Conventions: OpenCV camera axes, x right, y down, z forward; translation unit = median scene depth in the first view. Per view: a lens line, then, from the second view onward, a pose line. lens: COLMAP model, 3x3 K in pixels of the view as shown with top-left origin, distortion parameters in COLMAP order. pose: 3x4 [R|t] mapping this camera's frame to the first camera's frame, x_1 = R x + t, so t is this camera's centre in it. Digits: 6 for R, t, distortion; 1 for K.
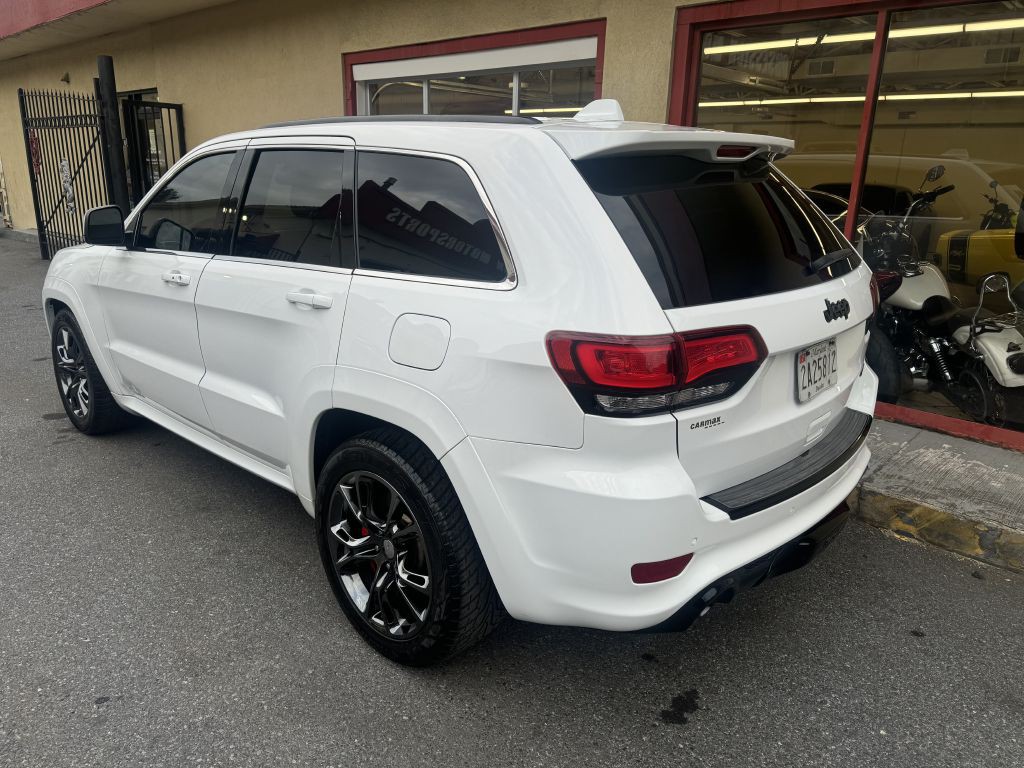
lens RADIAL K [[719.5, 0, 507.1], [0, 719.5, 381.2], [0, 0, 1]] dist [0.034000, -0.034393]
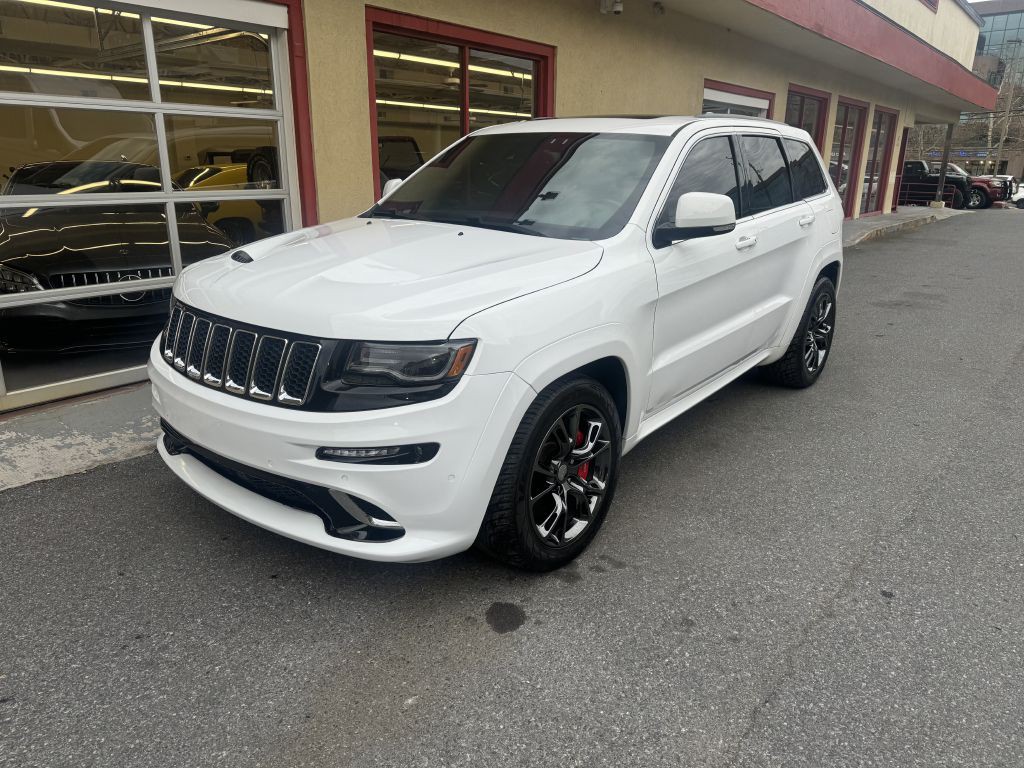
lens RADIAL K [[719.5, 0, 508.4], [0, 719.5, 384.9], [0, 0, 1]] dist [0.034000, -0.034393]
pose [[-0.080062, -0.320372, 0.943903, -1.284812], [0.276898, 0.902524, 0.329814, -0.341418], [-0.957558, 0.287771, 0.016452, 1.120112]]
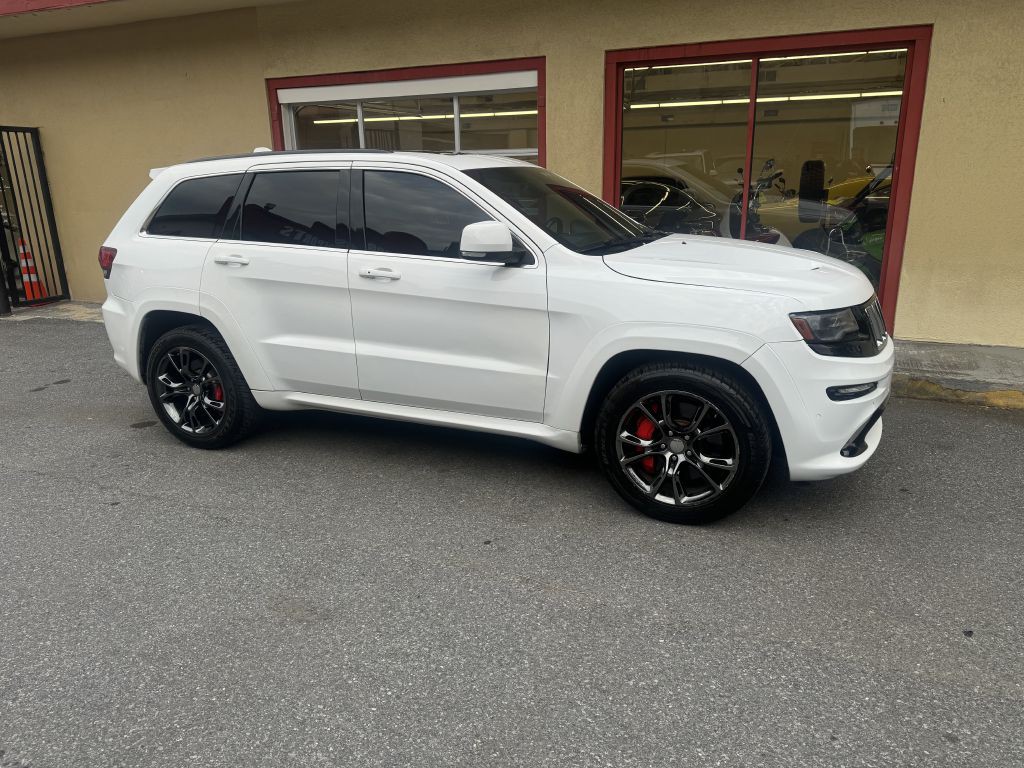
lens RADIAL K [[719.5, 0, 515.0], [0, 719.5, 379.6], [0, 0, 1]] dist [0.034000, -0.034393]
pose [[0.937212, -0.140079, 0.319392, -0.524167], [0.141995, 0.989714, 0.017405, 0.049551], [-0.318545, 0.029040, 0.947463, -0.242270]]
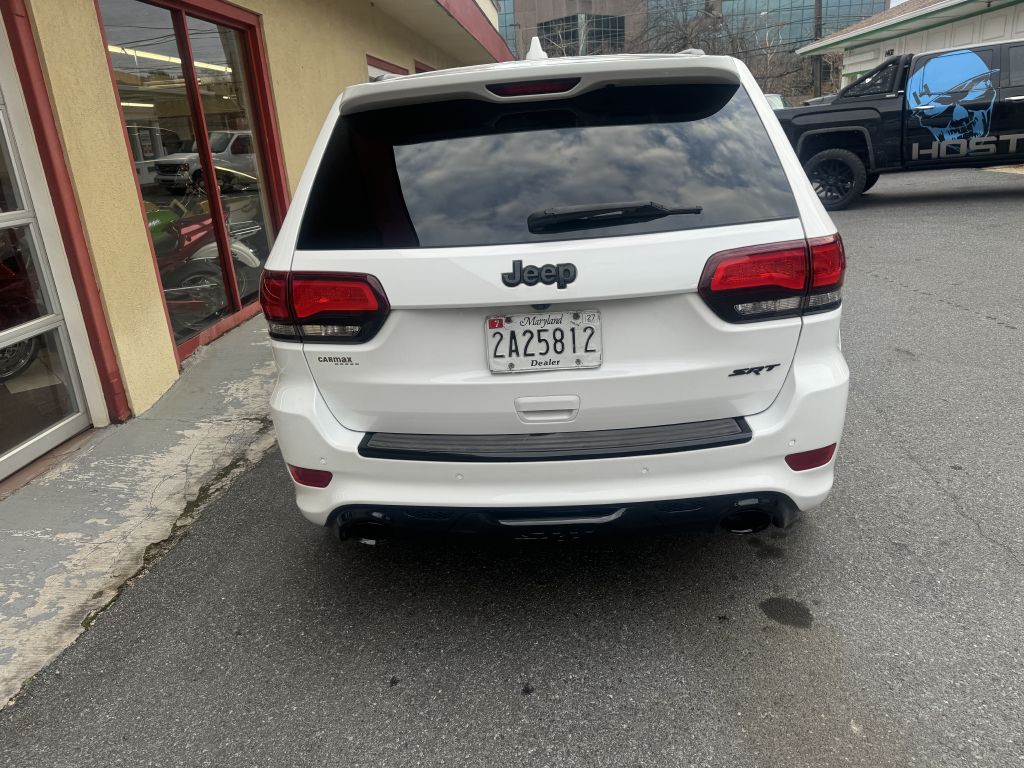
lens RADIAL K [[719.5, 0, 516.3], [0, 719.5, 386.6], [0, 0, 1]] dist [0.034000, -0.034393]
pose [[-0.640583, -0.244818, 0.727817, -0.994353], [0.261031, 0.821948, 0.506226, -0.466315], [-0.722161, 0.514262, -0.462621, 1.542049]]
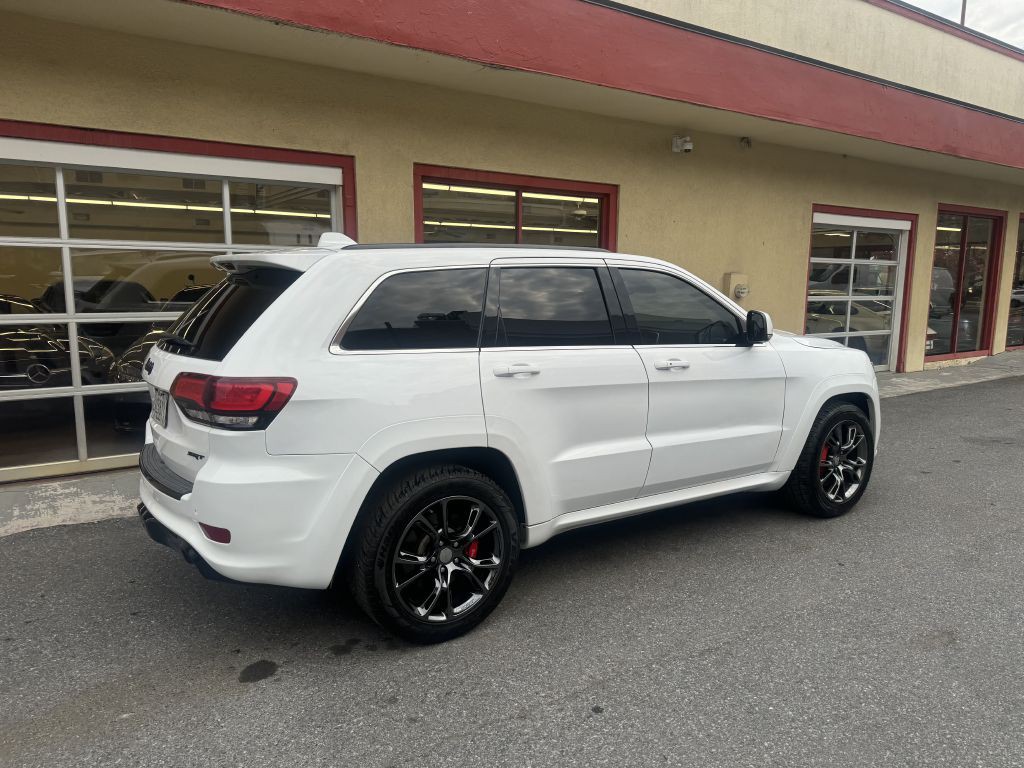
lens RADIAL K [[719.5, 0, 517.8], [0, 719.5, 386.2], [0, 0, 1]] dist [0.034000, -0.034393]
pose [[0.217374, -0.172888, 0.960655, -1.365443], [0.278266, 0.954324, 0.108784, -0.236307], [-0.935583, 0.243671, 0.255554, 0.668724]]
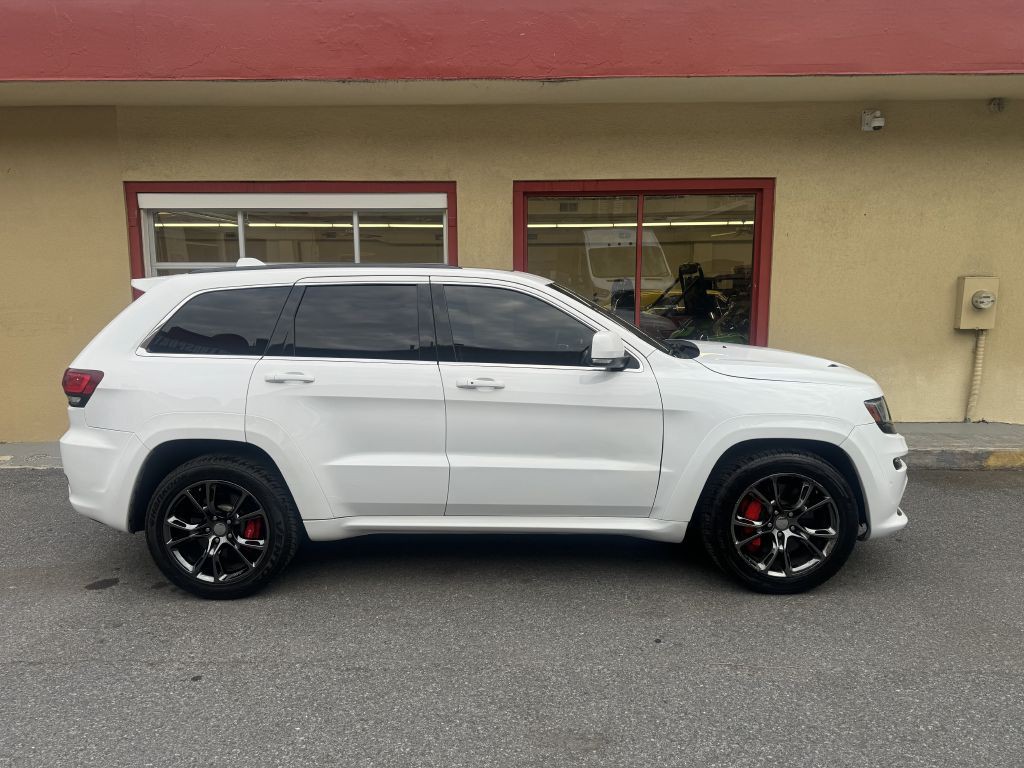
lens RADIAL K [[719.5, 0, 505.6], [0, 719.5, 377.0], [0, 0, 1]] dist [0.034000, -0.034393]
pose [[0.734553, -0.123992, 0.667127, -0.976524], [0.219225, 0.973803, -0.060392, -0.042703], [-0.642162, 0.190612, 0.742492, -0.013533]]
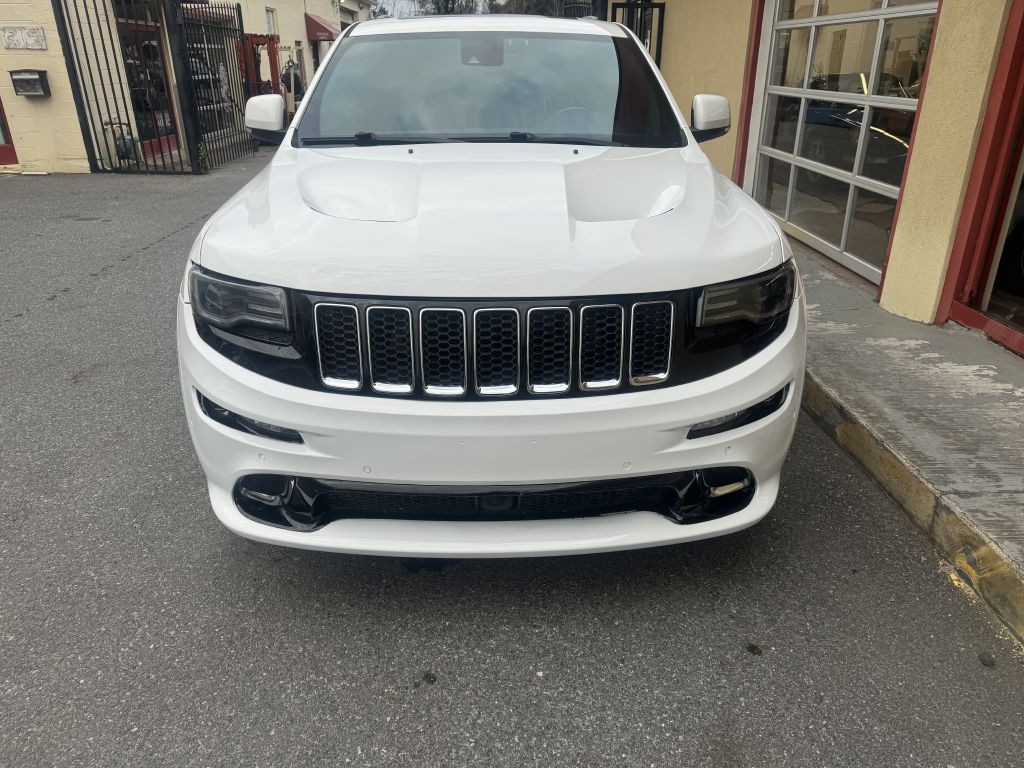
lens RADIAL K [[719.5, 0, 508.6], [0, 719.5, 381.2], [0, 0, 1]] dist [0.034000, -0.034393]
pose [[0.709274, 0.255897, -0.656846, 0.546126], [-0.175008, 0.966535, 0.187570, -0.019733], [0.682863, -0.018085, 0.730322, 0.172548]]
